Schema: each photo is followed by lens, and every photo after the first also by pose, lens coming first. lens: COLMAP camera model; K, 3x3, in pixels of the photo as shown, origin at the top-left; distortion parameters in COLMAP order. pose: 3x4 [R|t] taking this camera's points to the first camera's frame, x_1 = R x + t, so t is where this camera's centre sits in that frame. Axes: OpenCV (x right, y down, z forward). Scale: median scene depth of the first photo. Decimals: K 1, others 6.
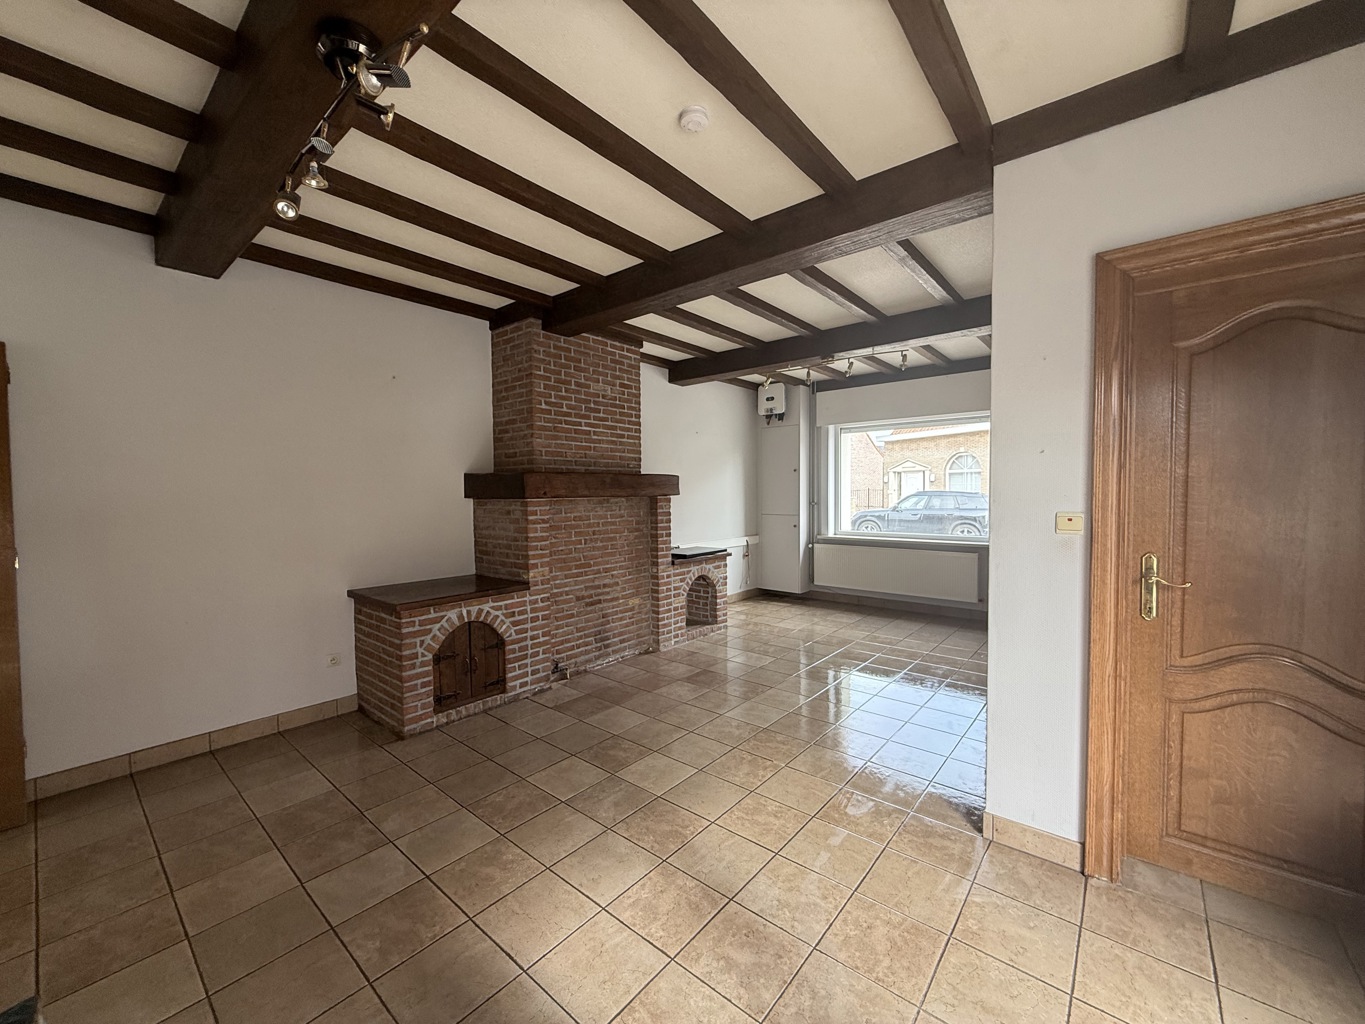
lens RADIAL K [[547.0, 0, 675.6], [0, 547.0, 521.8], [0, 0, 1]] dist [-0.003652, 0.001764]
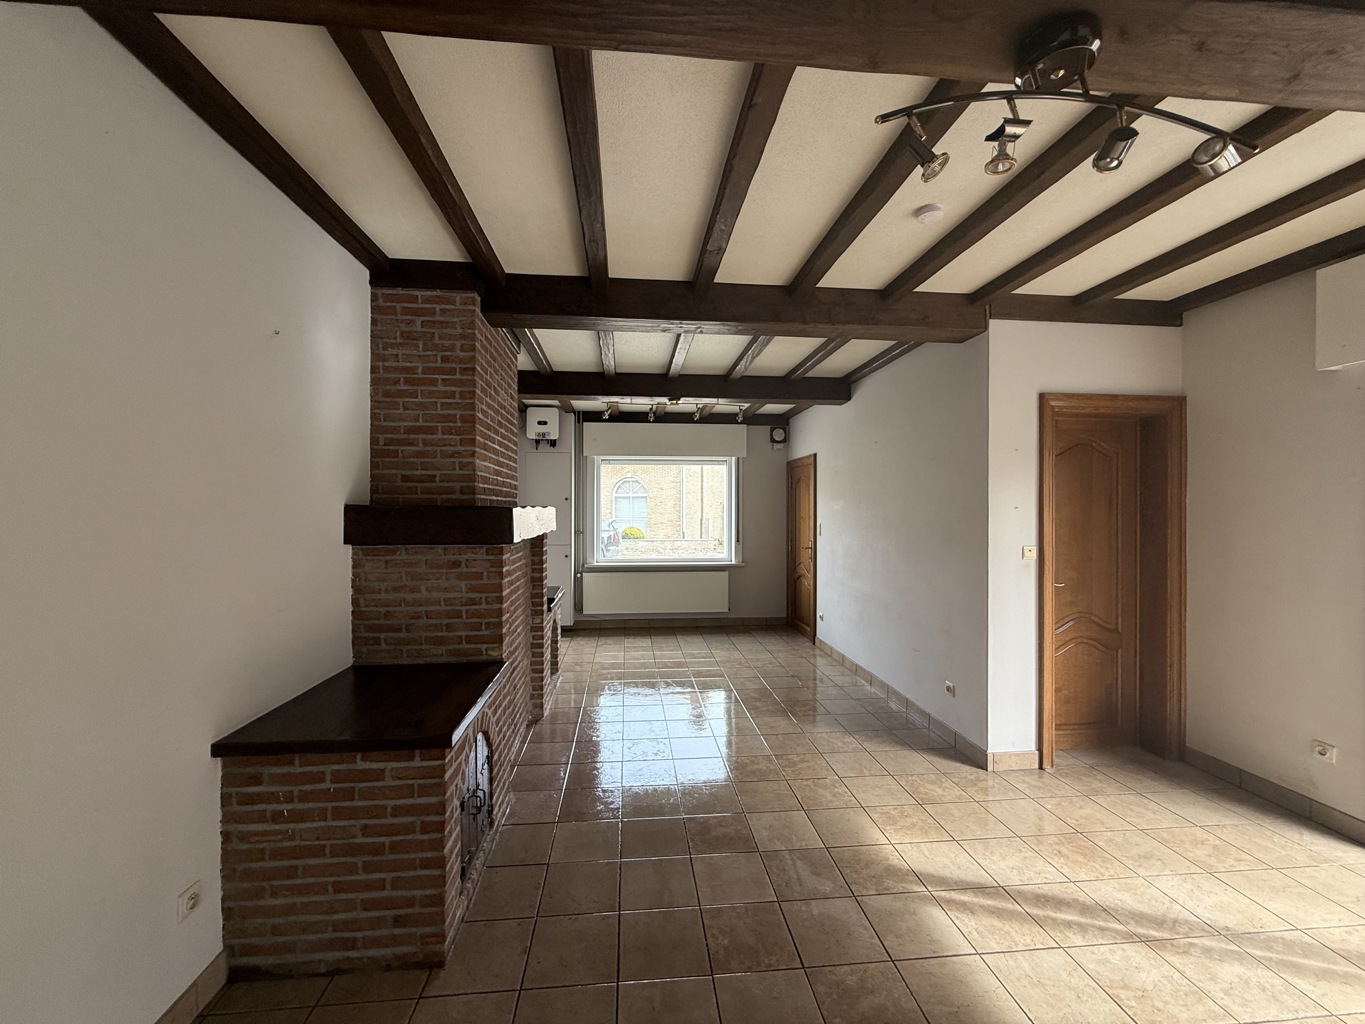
lens RADIAL K [[547.0, 0, 679.7], [0, 547.0, 522.3], [0, 0, 1]] dist [-0.003652, 0.001764]
pose [[0.696831, -0.007876, 0.717192, -0.564308], [0.032951, 0.999235, -0.021043, -0.042914], [-0.716478, 0.038296, 0.696558, 0.298314]]
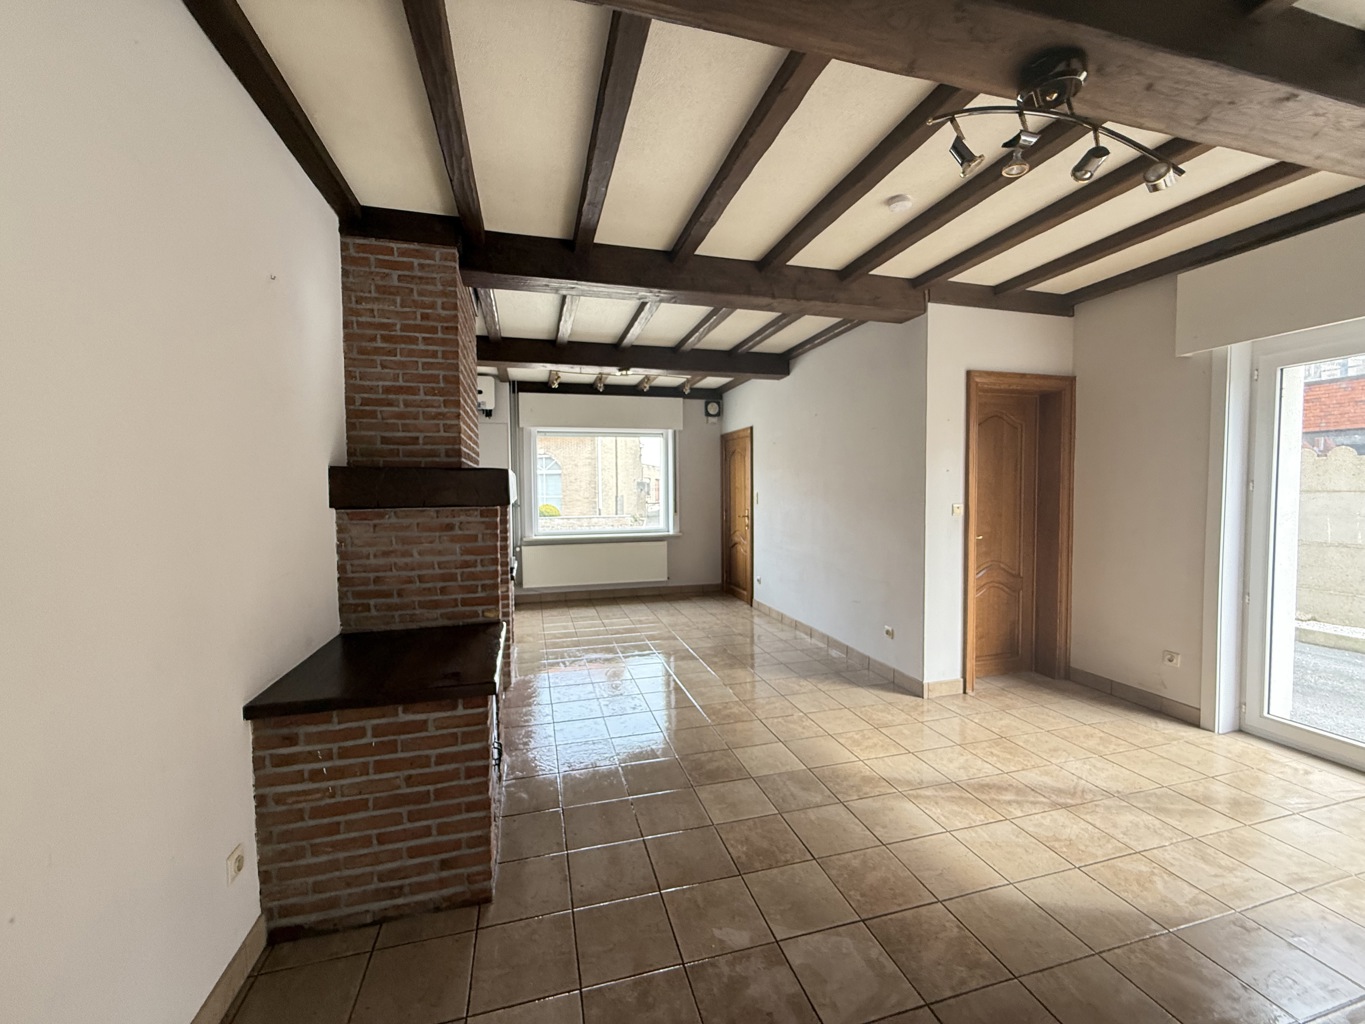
lens RADIAL K [[547.0, 0, 680.2], [0, 547.0, 523.1], [0, 0, 1]] dist [-0.003652, 0.001764]
pose [[0.562511, -0.050052, 0.825273, -0.660937], [0.049934, 0.998400, 0.026517, -0.023618], [-0.825280, 0.026293, 0.564111, 0.355483]]
